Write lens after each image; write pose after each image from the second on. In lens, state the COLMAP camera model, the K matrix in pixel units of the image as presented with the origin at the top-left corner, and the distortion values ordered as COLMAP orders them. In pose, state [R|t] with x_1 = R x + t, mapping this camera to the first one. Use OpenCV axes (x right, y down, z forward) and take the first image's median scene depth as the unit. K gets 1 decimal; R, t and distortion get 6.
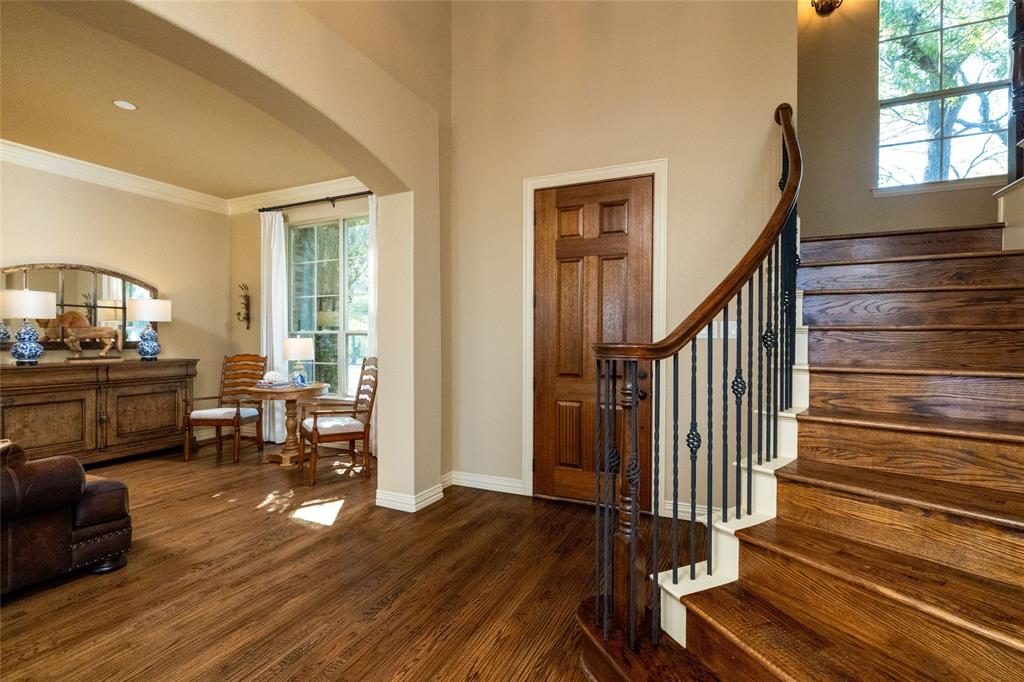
lens RADIAL K [[478.7, 0, 507.4], [0, 478.7, 339.9], [0, 0, 1]] dist [-0.001693, 0.000858]
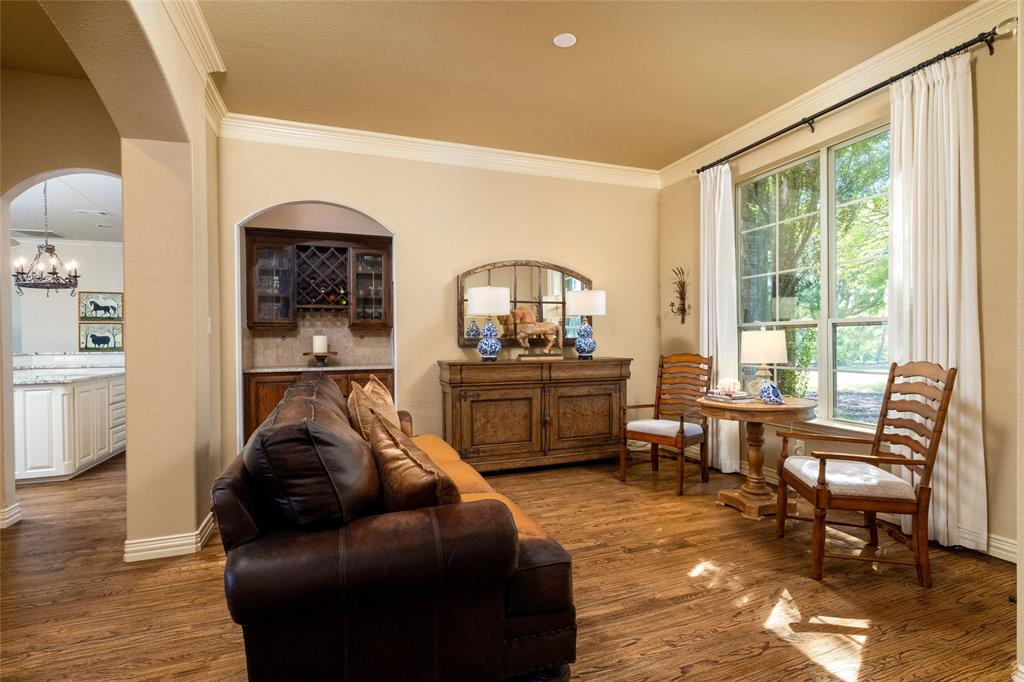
lens RADIAL K [[478.7, 0, 509.7], [0, 478.7, 341.9], [0, 0, 1]] dist [-0.001693, 0.000858]
pose [[0.705717, -0.002870, -0.708488, -0.221716], [0.005300, 0.999985, 0.001230, 0.009880], [0.708474, -0.004623, 0.705722, 0.275414]]
